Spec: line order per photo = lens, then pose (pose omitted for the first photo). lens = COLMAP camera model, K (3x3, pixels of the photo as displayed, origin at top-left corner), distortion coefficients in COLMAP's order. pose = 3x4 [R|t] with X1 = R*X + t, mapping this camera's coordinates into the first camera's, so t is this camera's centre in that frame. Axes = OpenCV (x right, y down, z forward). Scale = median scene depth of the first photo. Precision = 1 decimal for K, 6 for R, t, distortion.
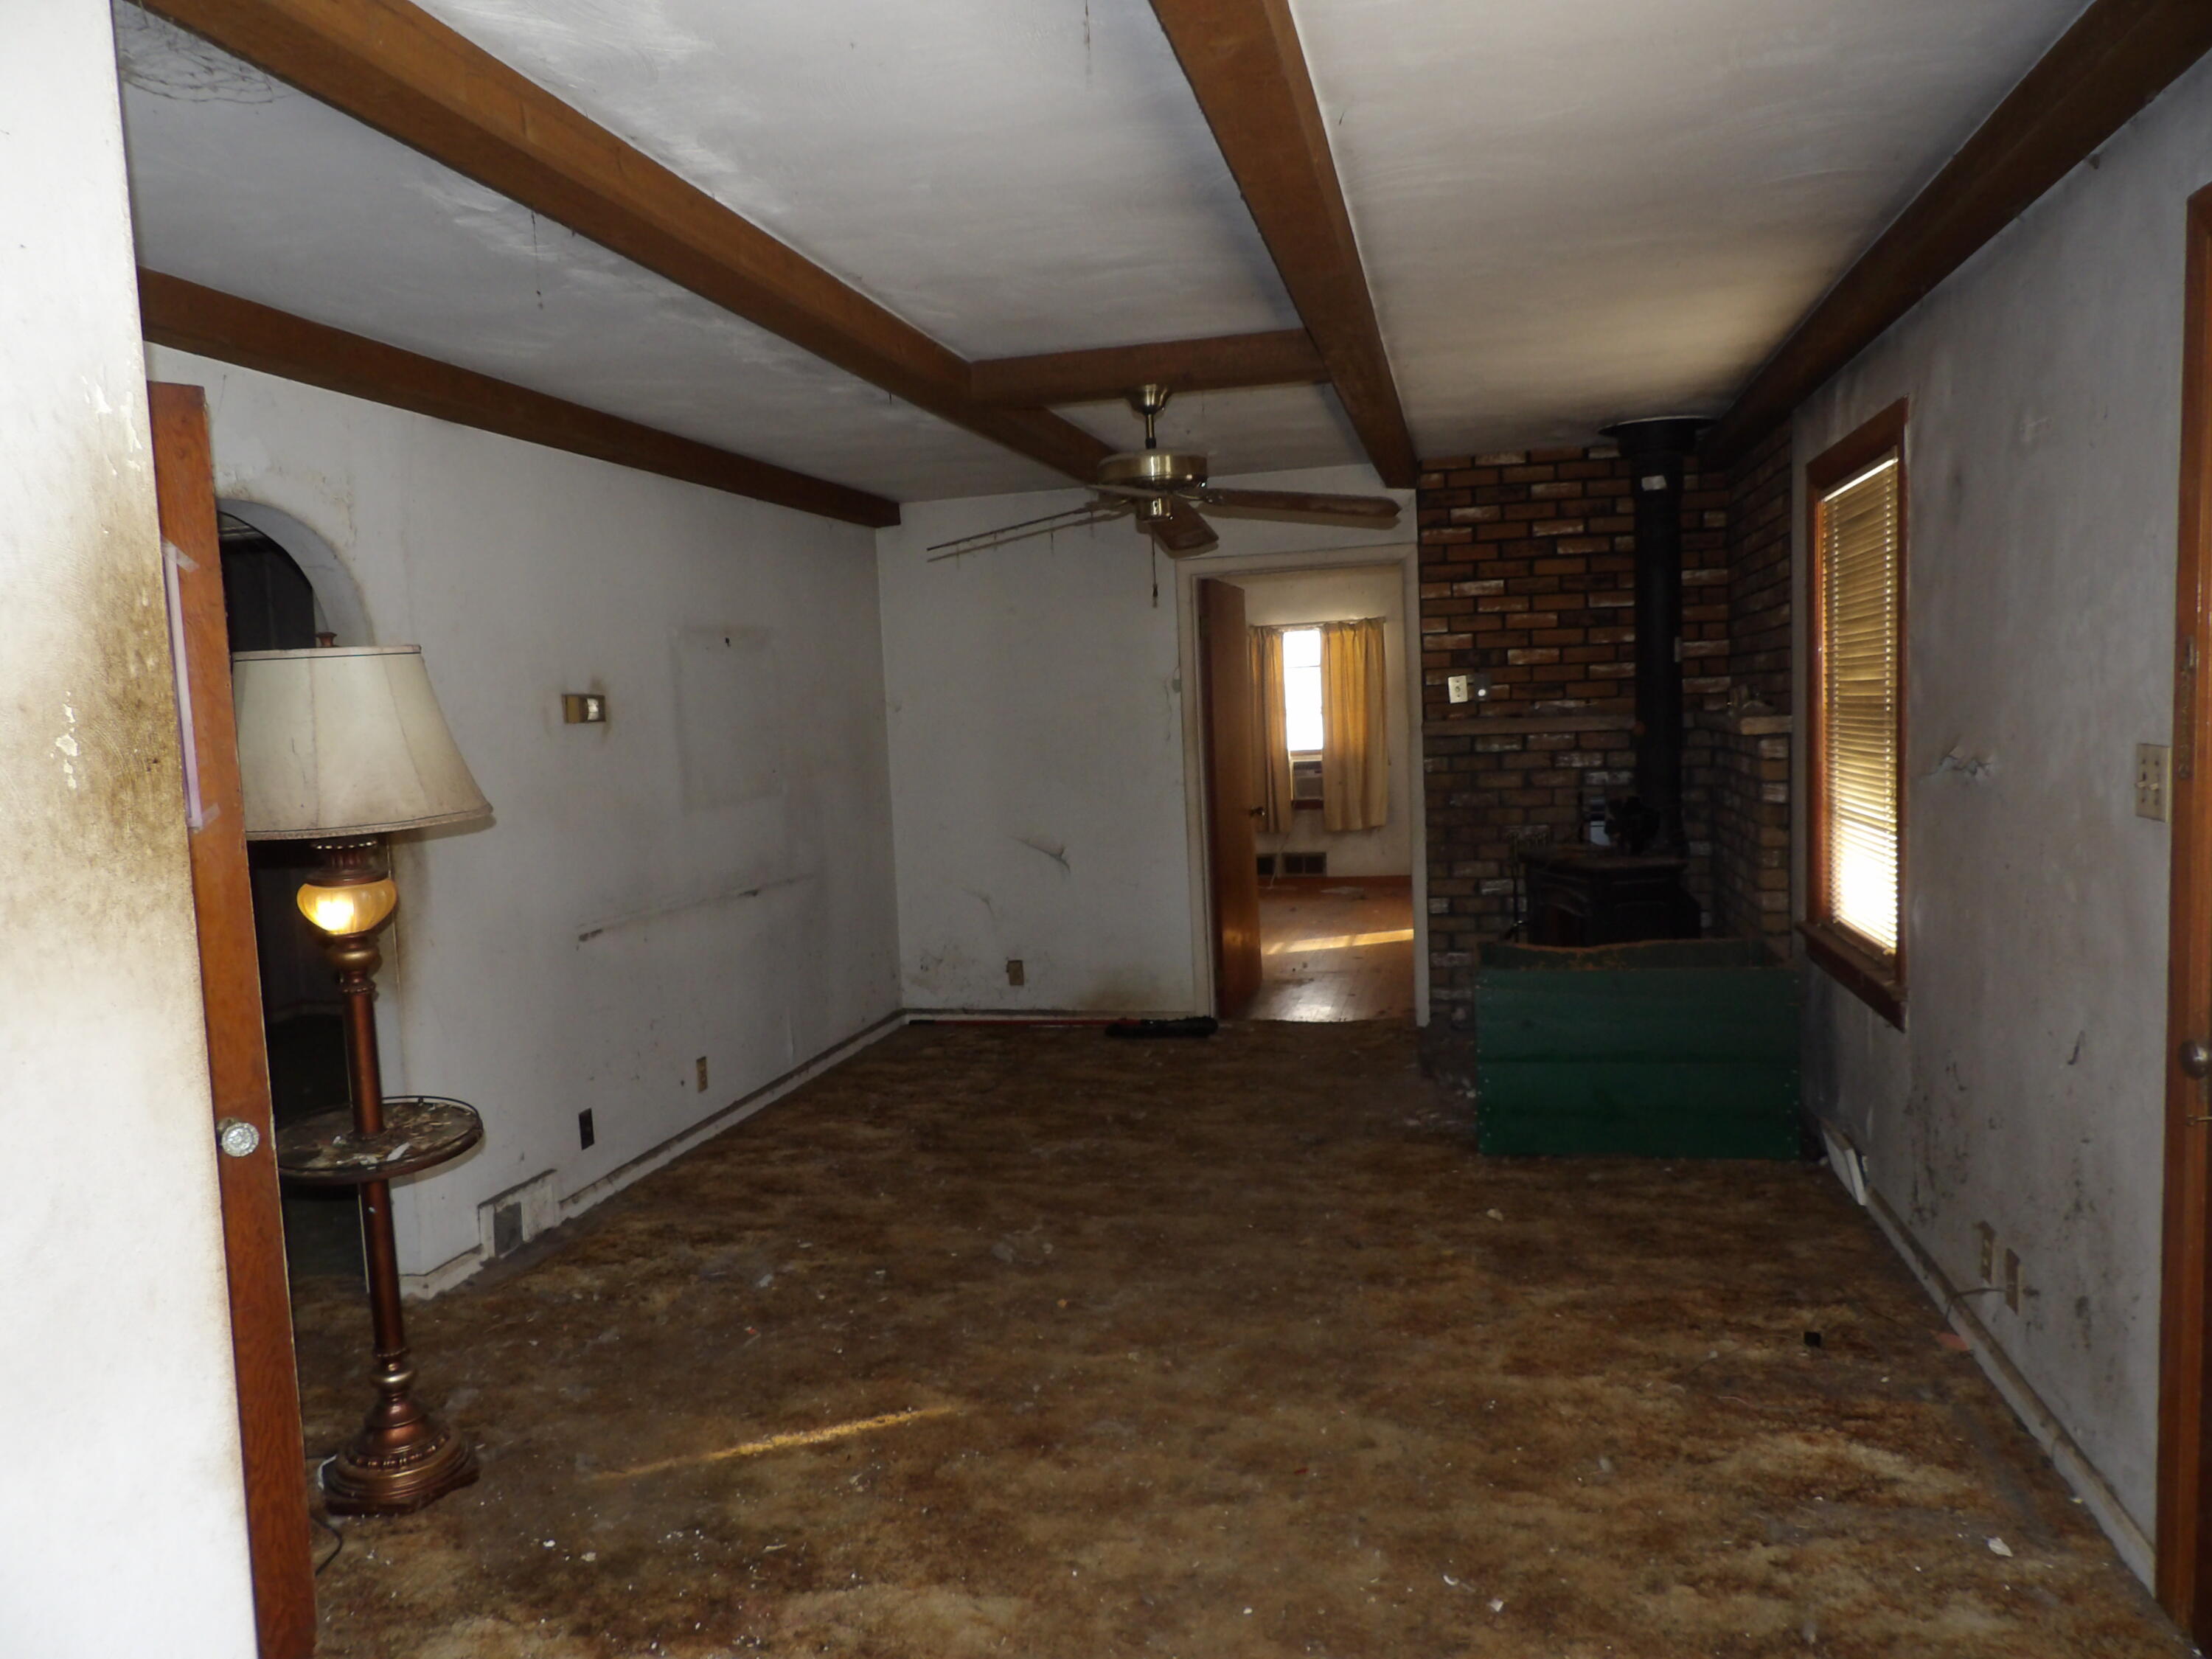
lens RADIAL K [[1578.4, 0, 1095.2], [0, 1578.4, 839.4], [0, 0, 1]] dist [-0.039408, 0.043975]
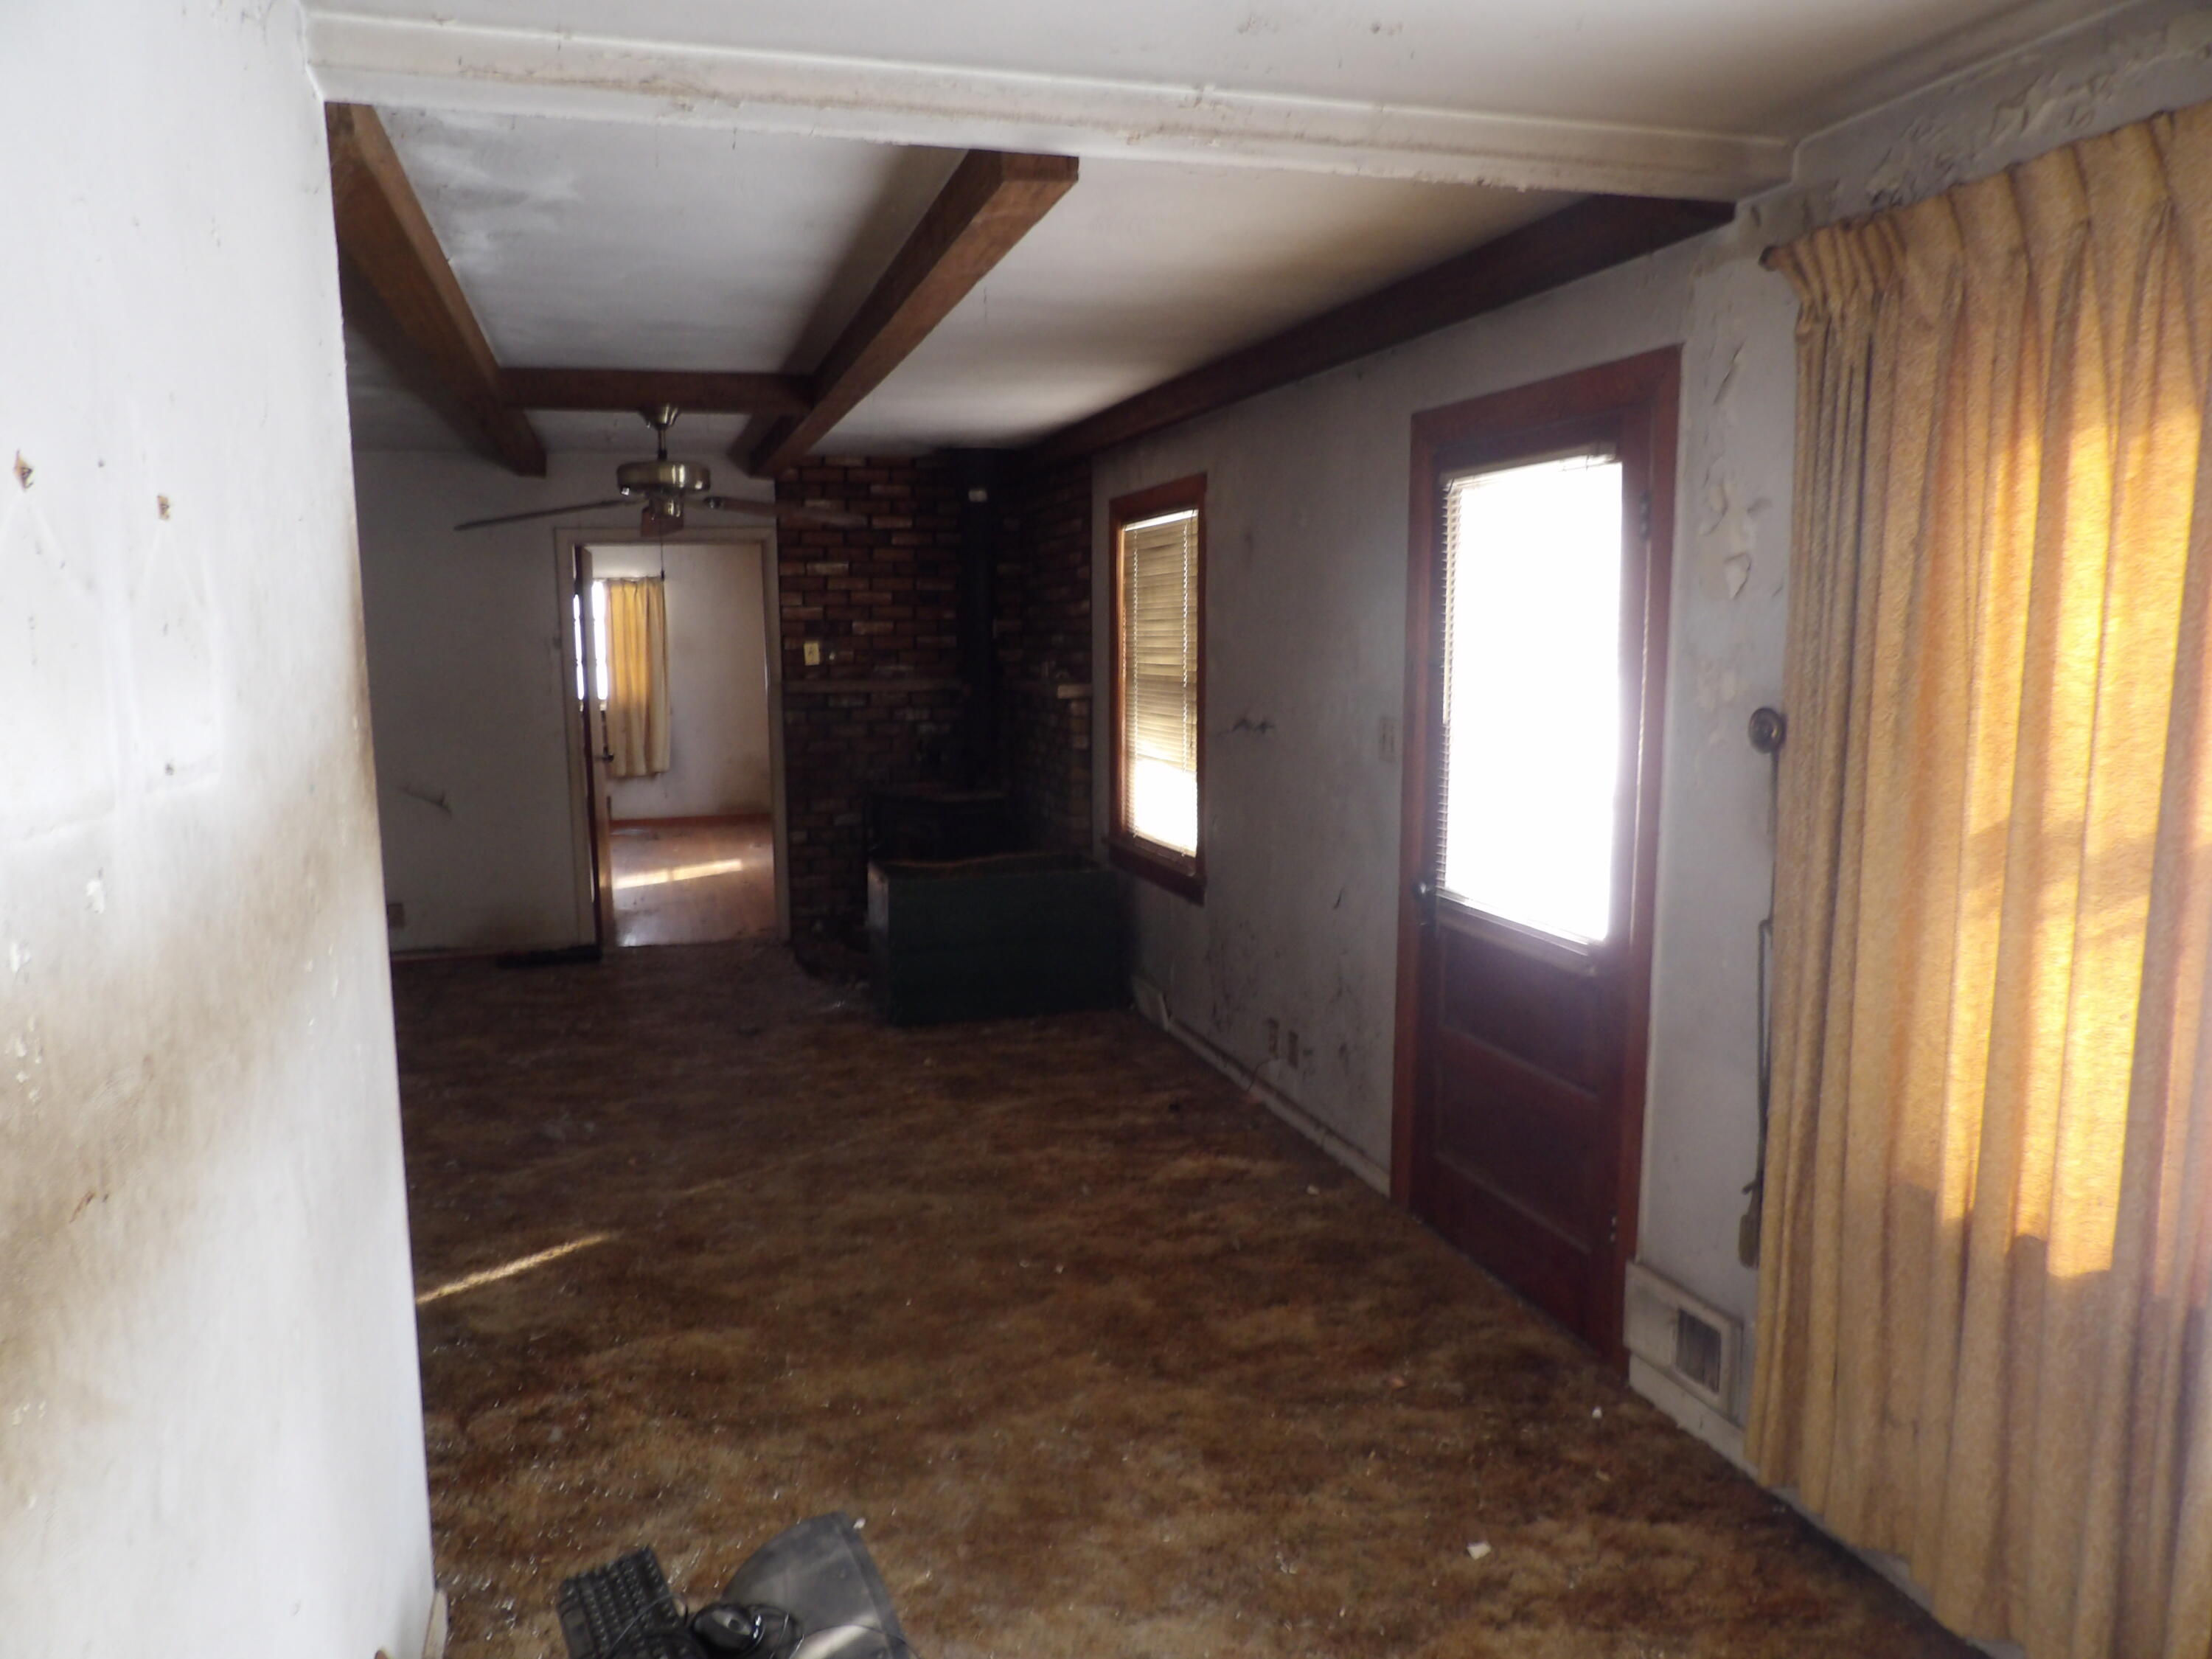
lens RADIAL K [[1578.4, 0, 1095.2], [0, 1578.4, 839.4], [0, 0, 1]] dist [-0.039408, 0.043975]
pose [[0.866391, -0.031891, 0.498348, -0.184156], [0.014121, 0.999124, 0.039386, 0.000685], [-0.499167, -0.027087, 0.866082, -0.138561]]
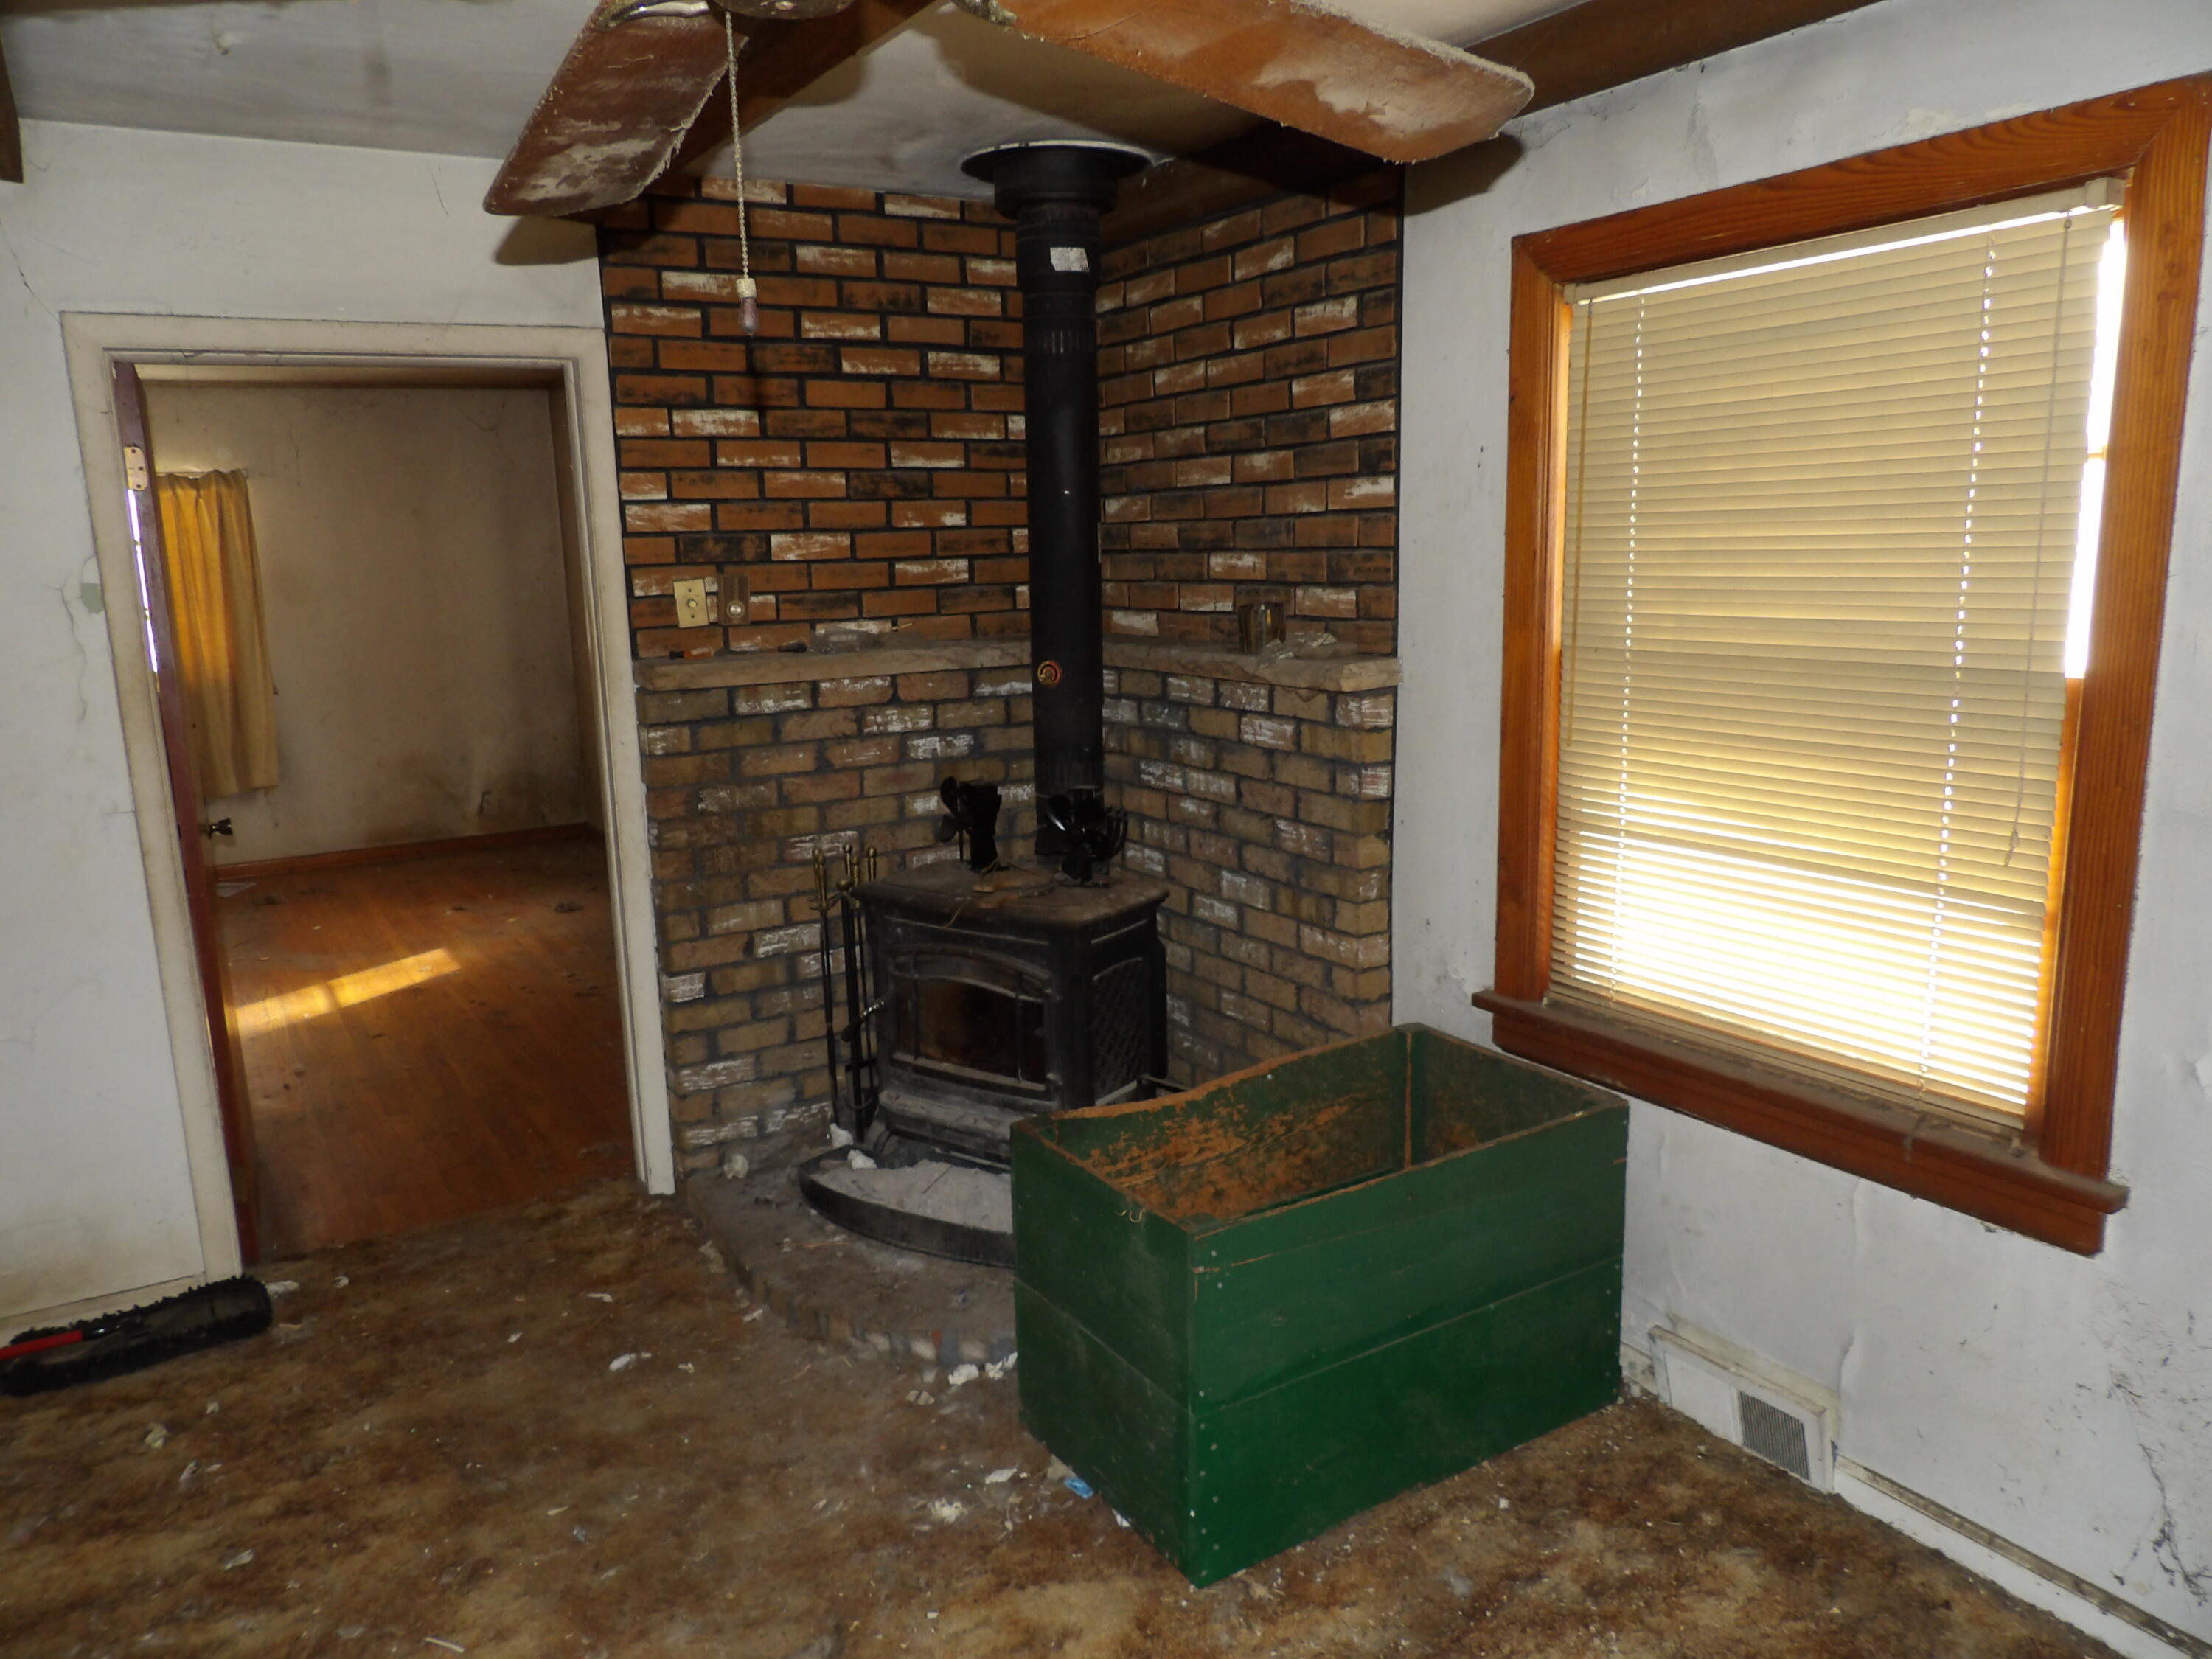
lens RADIAL K [[1578.4, 0, 1095.2], [0, 1578.4, 839.4], [0, 0, 1]] dist [-0.039408, 0.043975]
pose [[0.708490, -0.111012, 0.696935, -0.069539], [0.055871, 0.993274, 0.101418, -0.062350], [-0.703506, -0.032915, 0.709927, 0.511561]]
